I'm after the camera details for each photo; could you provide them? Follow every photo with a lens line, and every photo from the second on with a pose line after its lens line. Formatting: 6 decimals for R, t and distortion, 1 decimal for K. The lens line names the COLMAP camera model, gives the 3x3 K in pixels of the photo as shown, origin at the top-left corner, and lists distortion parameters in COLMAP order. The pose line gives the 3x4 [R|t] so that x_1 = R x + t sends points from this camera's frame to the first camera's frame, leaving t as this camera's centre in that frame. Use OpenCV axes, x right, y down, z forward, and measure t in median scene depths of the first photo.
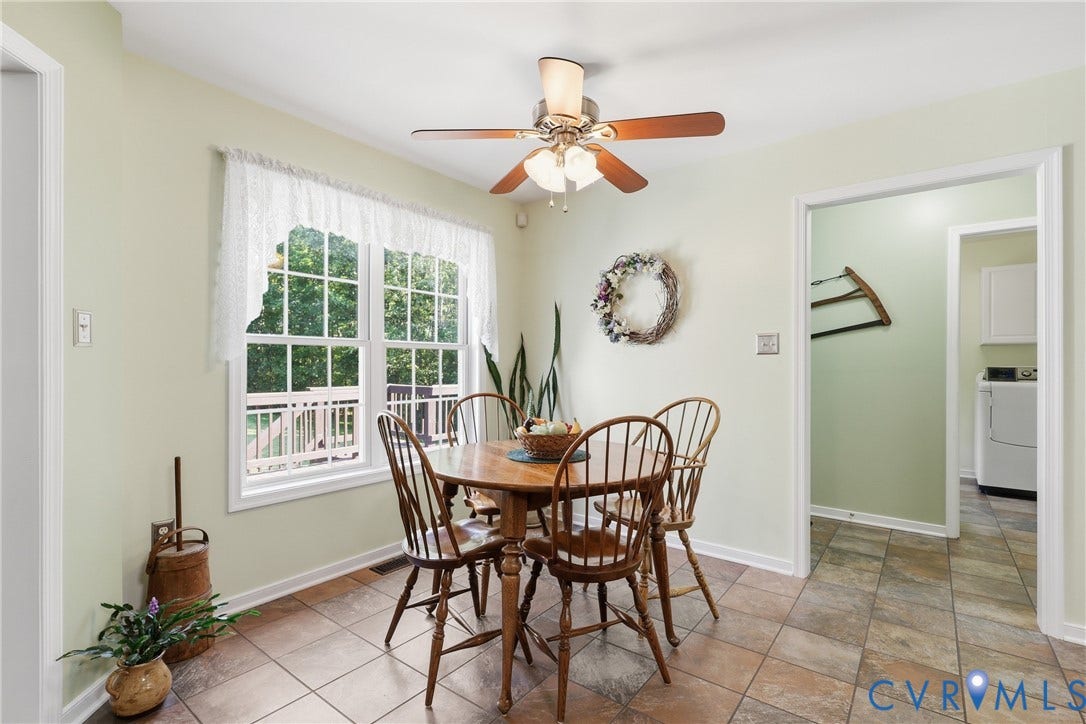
lens RADIAL K [[505.9, 0, 546.7], [0, 505.9, 363.7], [0, 0, 1]] dist [-0.001083, 0.000827]
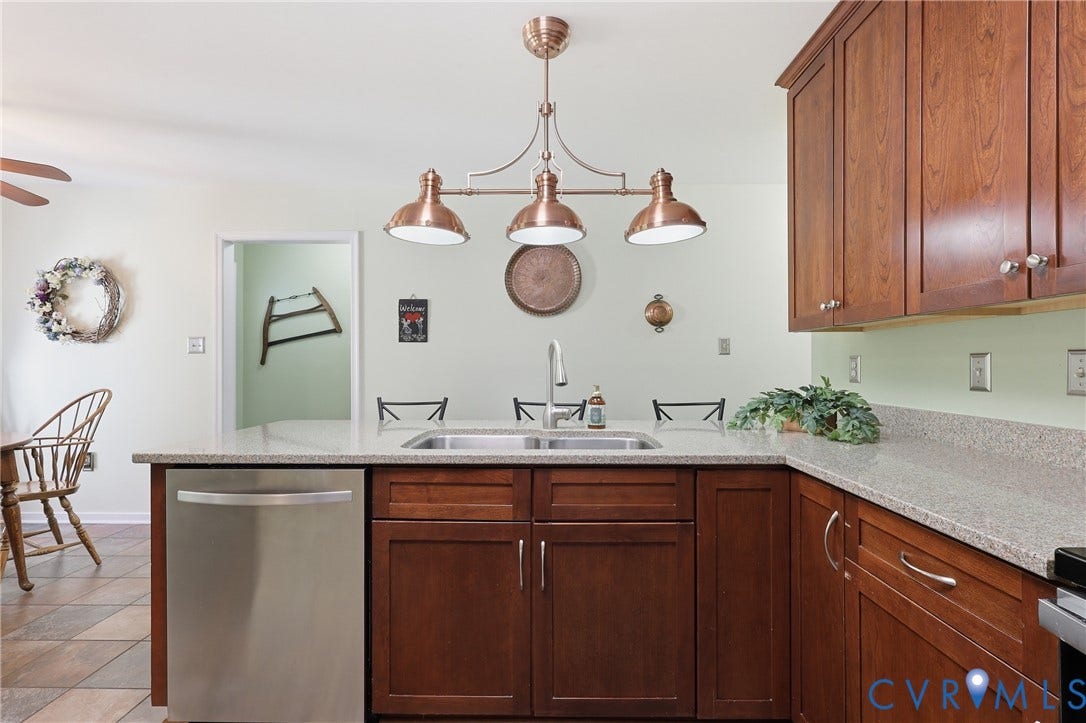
lens RADIAL K [[505.9, 0, 543.6], [0, 505.9, 361.2], [0, 0, 1]] dist [-0.001083, 0.000827]
pose [[0.797034, 0.000905, 0.603933, 0.312629], [0.001518, 0.999993, -0.003502, 0.006137], [-0.603932, 0.003707, 0.797027, -0.450151]]
